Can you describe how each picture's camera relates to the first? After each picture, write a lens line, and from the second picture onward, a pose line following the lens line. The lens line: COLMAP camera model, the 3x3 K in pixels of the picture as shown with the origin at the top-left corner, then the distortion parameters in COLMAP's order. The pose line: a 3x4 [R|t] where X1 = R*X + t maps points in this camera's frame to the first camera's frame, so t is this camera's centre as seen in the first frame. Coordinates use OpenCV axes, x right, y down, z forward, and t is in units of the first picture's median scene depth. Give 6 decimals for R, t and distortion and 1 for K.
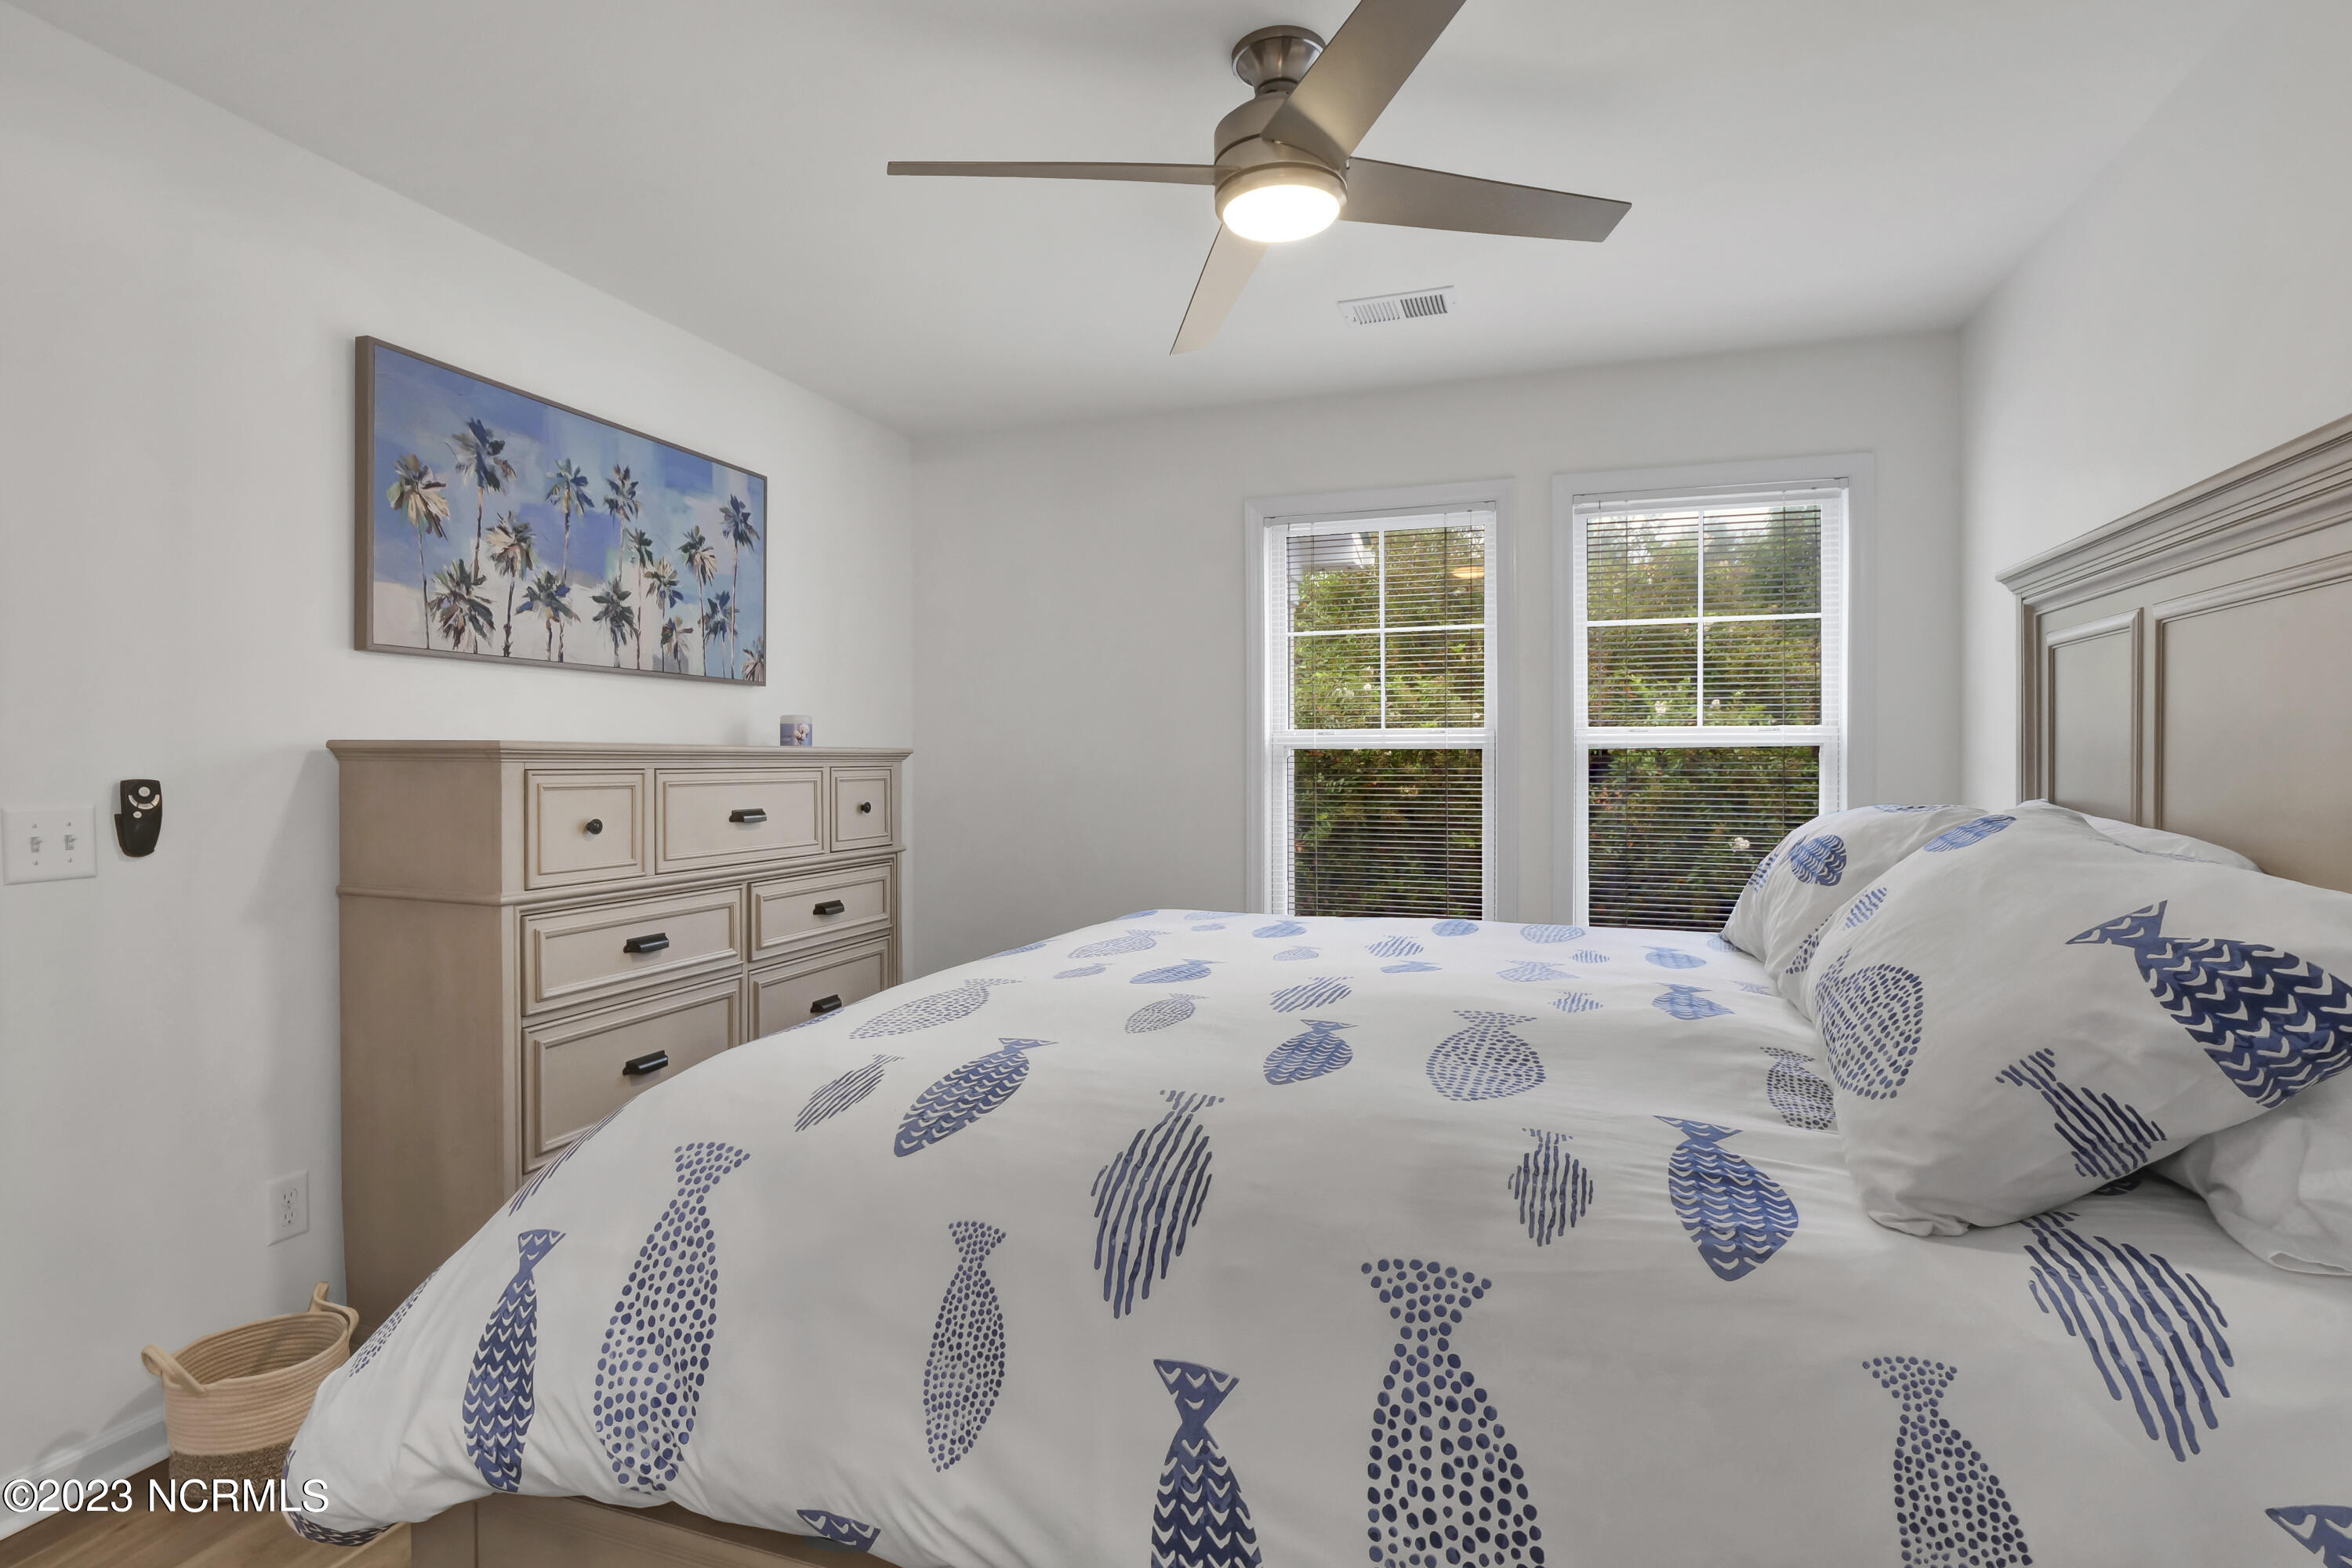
lens RADIAL K [[1172.9, 0, 1161.5], [0, 1172.9, 780.0], [0, 0, 1]] dist [-0.017103, -0.000187]
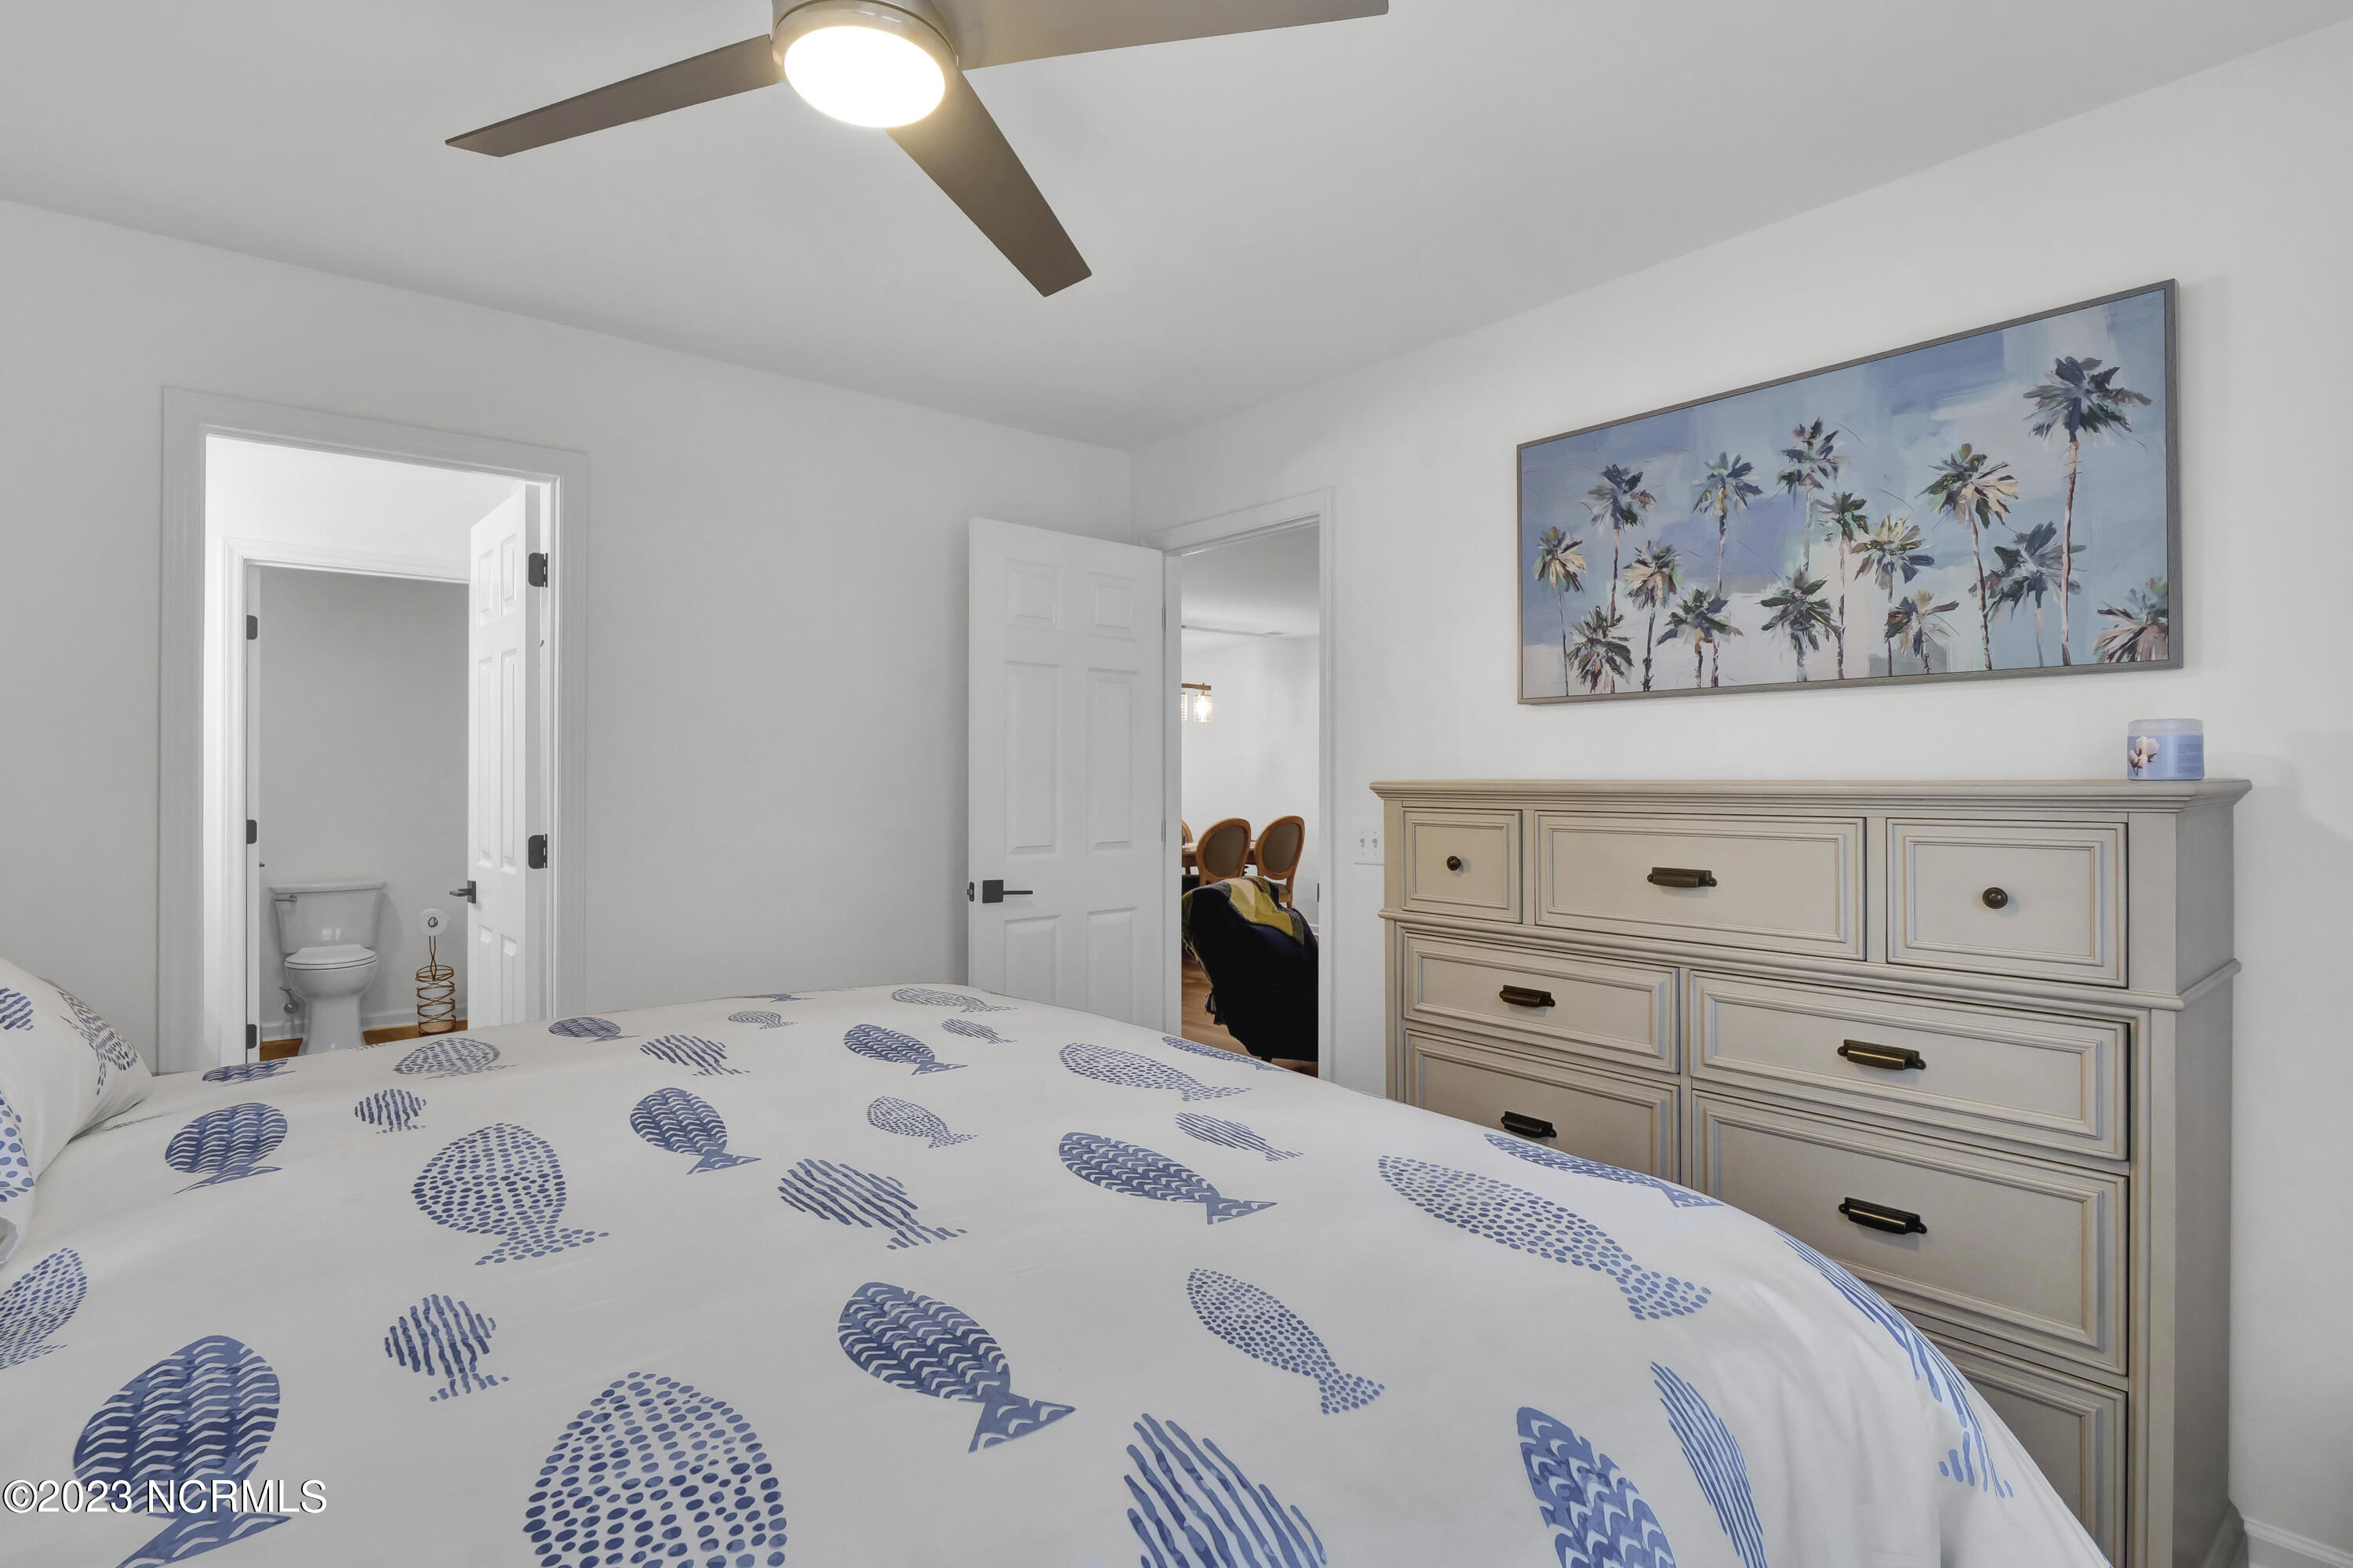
lens RADIAL K [[1173.4, 0, 1160.3], [0, 1173.4, 768.5], [0, 0, 1]] dist [-0.017103, -0.000187]
pose [[-0.535009, -0.004538, -0.844834, 0.453293], [-0.011346, 0.999934, 0.001815, -0.036469], [0.844770, 0.010557, -0.535025, 1.117780]]
